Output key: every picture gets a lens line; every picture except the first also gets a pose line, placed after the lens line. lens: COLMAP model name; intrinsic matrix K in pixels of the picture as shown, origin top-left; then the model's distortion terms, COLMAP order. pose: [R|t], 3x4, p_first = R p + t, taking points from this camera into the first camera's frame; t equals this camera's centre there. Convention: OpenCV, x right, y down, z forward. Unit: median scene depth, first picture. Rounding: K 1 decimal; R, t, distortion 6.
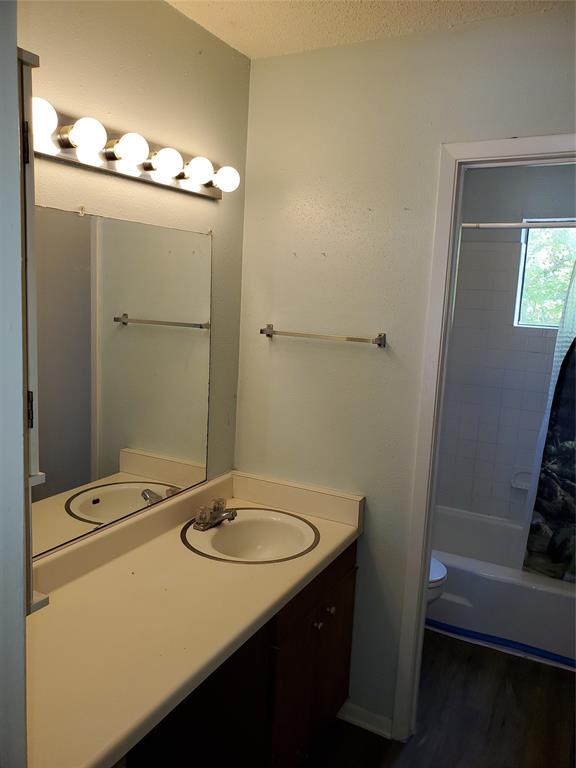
lens RADIAL K [[596.9, 0, 288.6], [0, 596.9, 390.7], [0, 0, 1]] dist [0.009371, -0.001517]
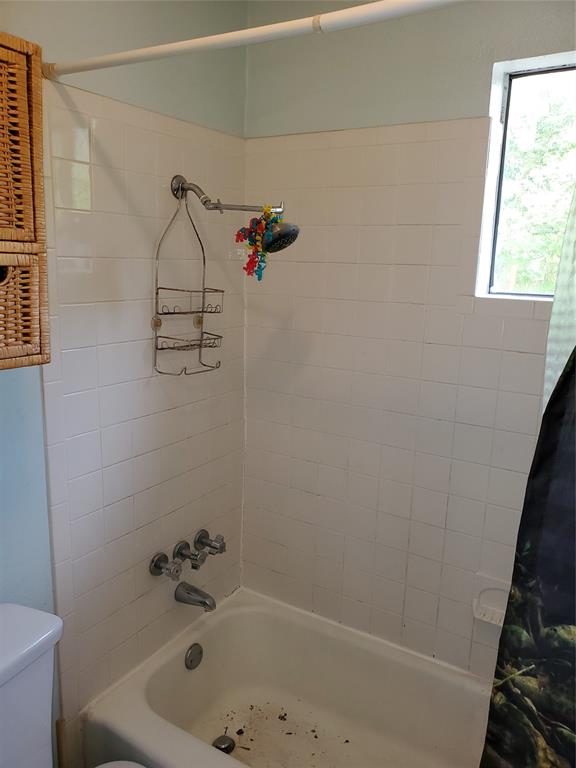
lens RADIAL K [[597.7, 0, 288.0], [0, 597.7, 384.0], [0, 0, 1]] dist [0.007270, -0.001376]
pose [[0.997652, -0.003947, -0.068378, 0.320367], [0.006683, 0.999184, 0.039825, -0.072188], [0.068165, -0.040189, 0.996864, 0.626160]]
